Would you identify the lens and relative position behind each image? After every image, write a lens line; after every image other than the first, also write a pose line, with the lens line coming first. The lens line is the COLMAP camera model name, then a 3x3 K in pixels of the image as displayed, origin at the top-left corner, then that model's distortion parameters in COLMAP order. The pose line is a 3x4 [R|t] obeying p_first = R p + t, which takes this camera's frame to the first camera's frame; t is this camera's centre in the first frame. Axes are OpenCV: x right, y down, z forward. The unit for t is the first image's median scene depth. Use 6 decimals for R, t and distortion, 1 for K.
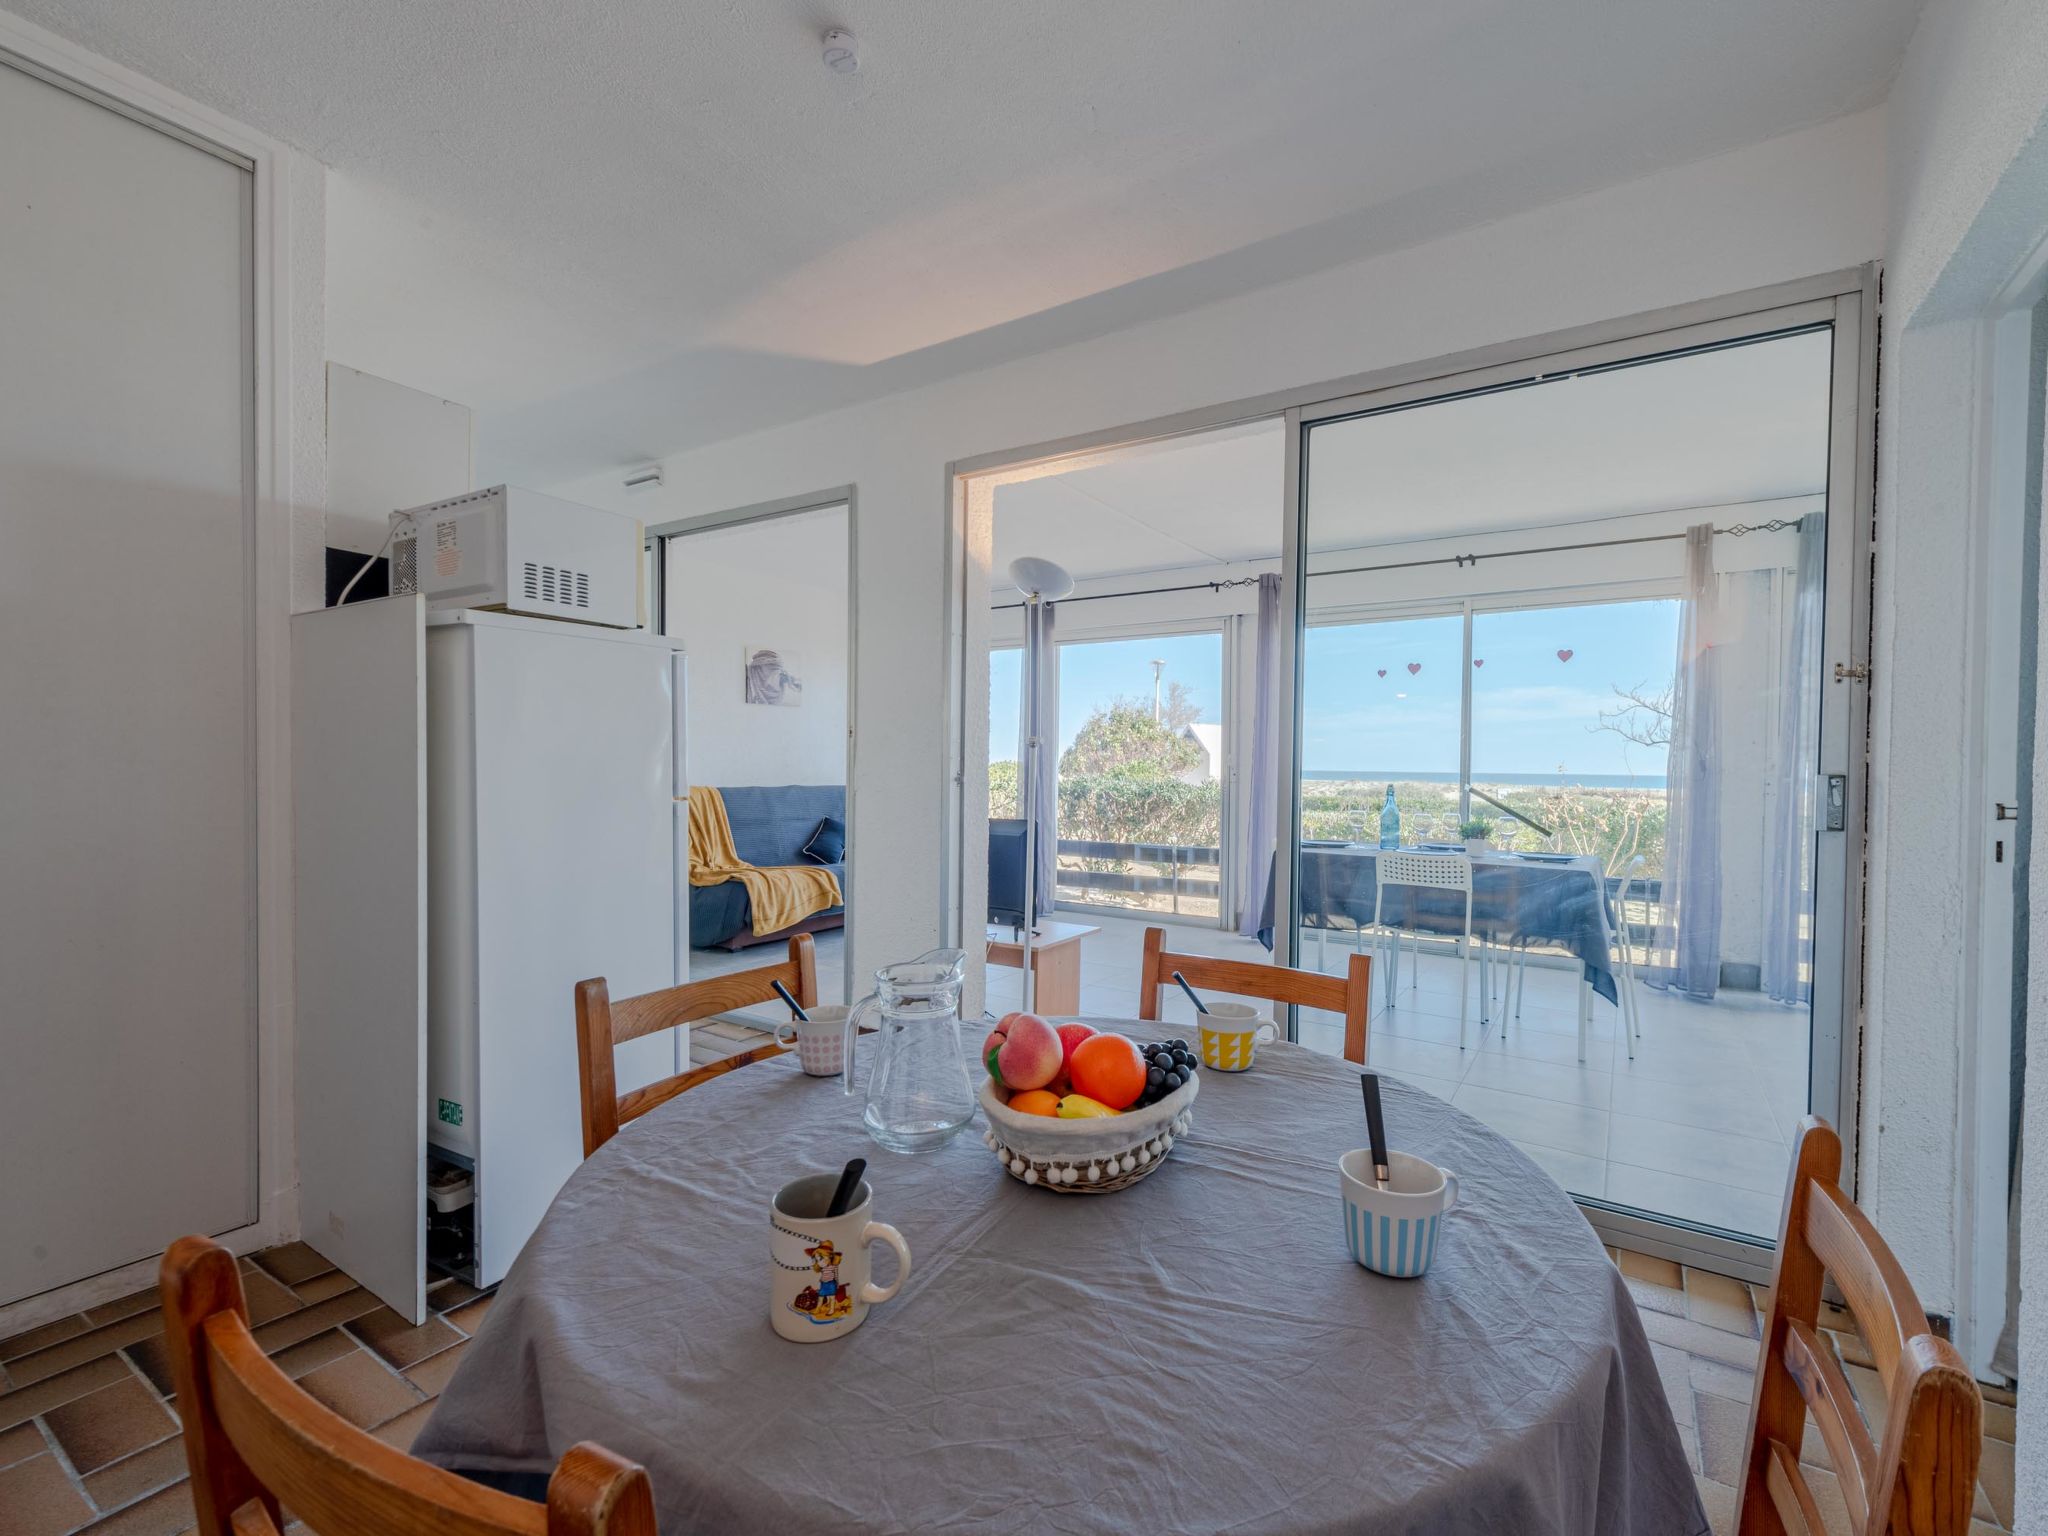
lens RADIAL K [[904.8, 0, 1052.8], [0, 904.8, 775.9], [0, 0, 1]] dist [0.017175, -0.006369]
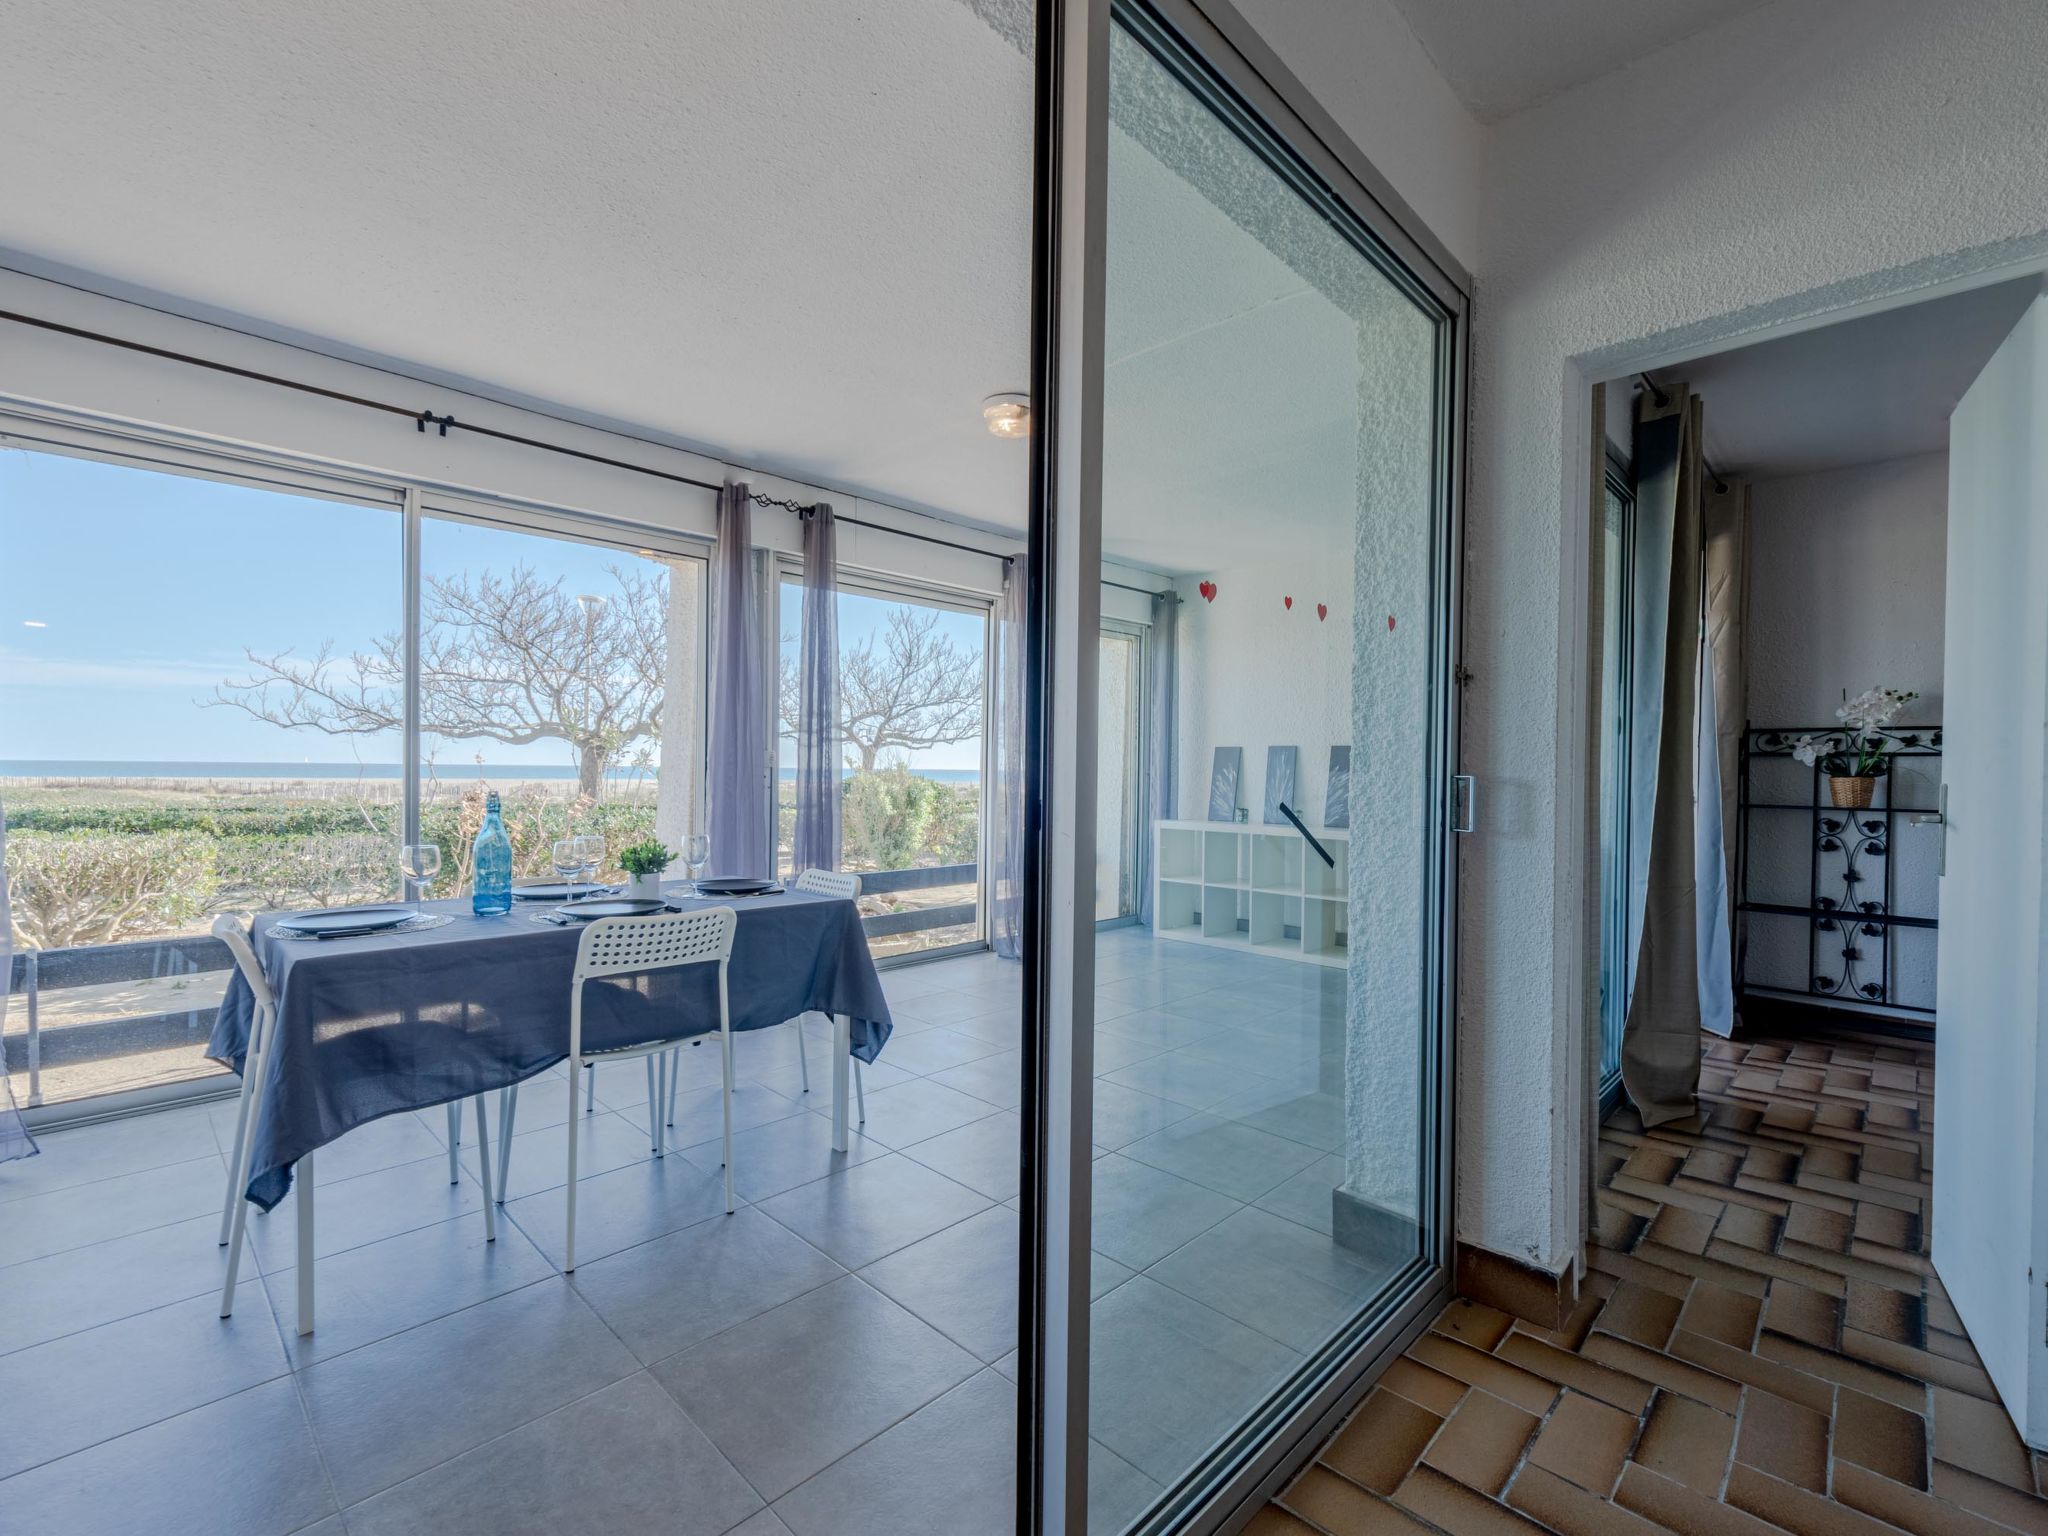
lens RADIAL K [[904.8, 0, 1052.8], [0, 904.8, 775.9], [0, 0, 1]] dist [0.017175, -0.006369]
pose [[0.191077, -0.019474, 0.981382, -0.079531], [0.003591, 0.999810, 0.019140, -0.007501], [-0.981568, -0.000133, 0.191111, 0.460646]]
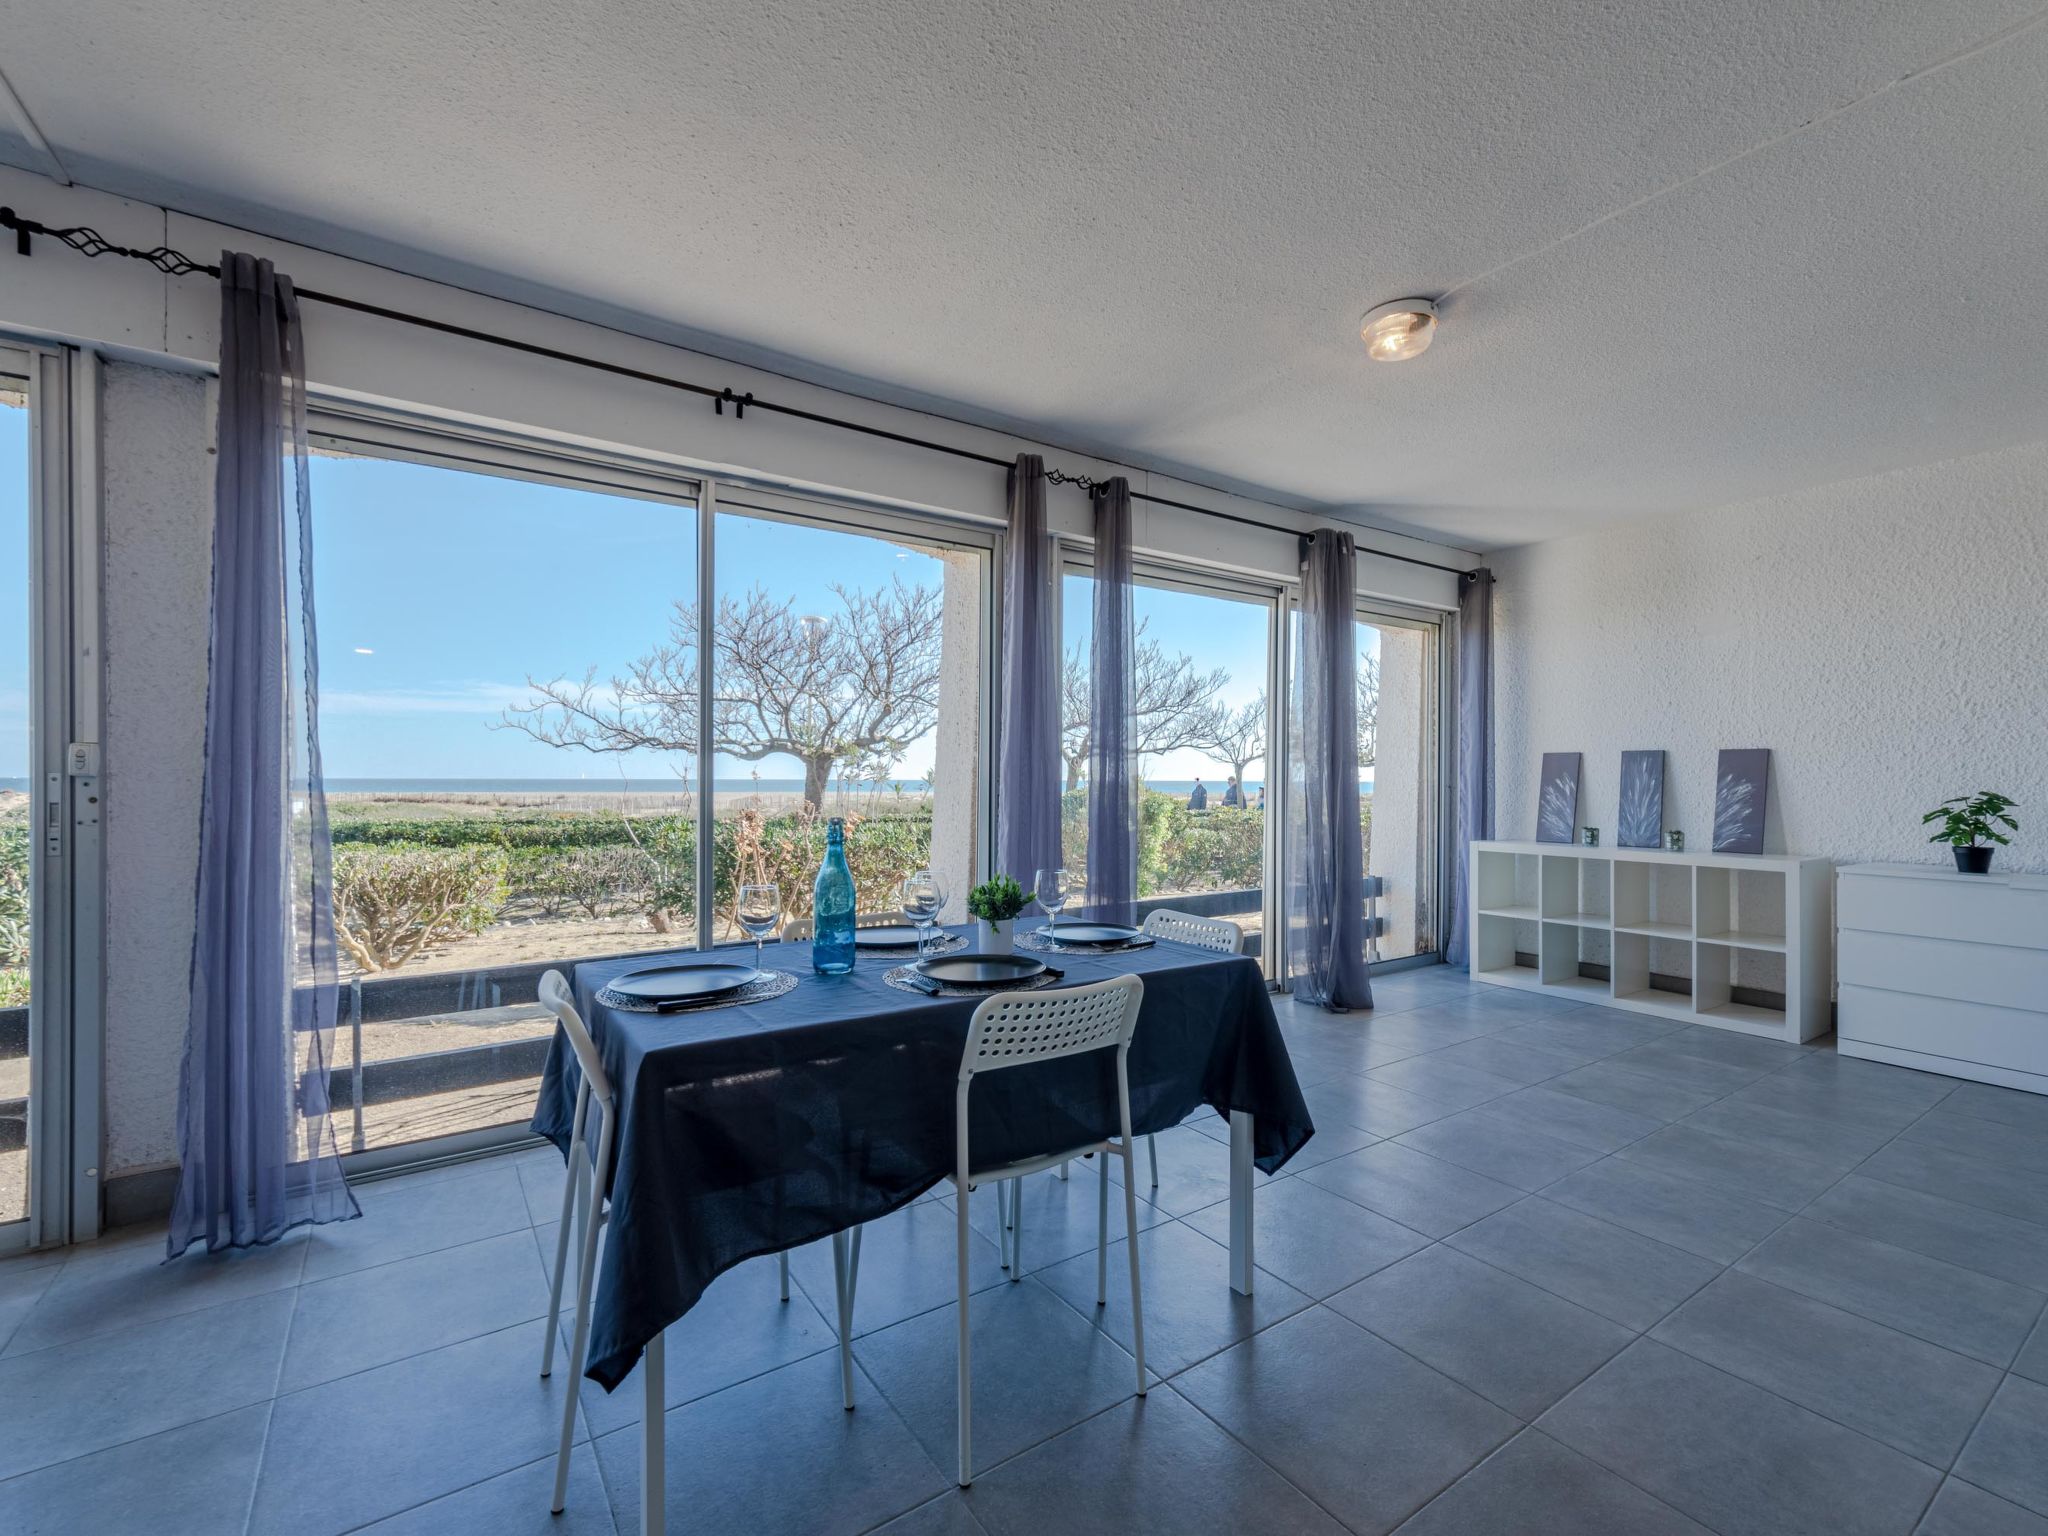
lens RADIAL K [[904.8, 0, 1052.8], [0, 904.8, 775.9], [0, 0, 1]] dist [0.017175, -0.006369]
pose [[0.376189, -0.009933, 0.926490, 0.008480], [0.013000, 0.999901, 0.005441, -0.009426], [-0.926452, 0.009998, 0.376281, 0.601257]]
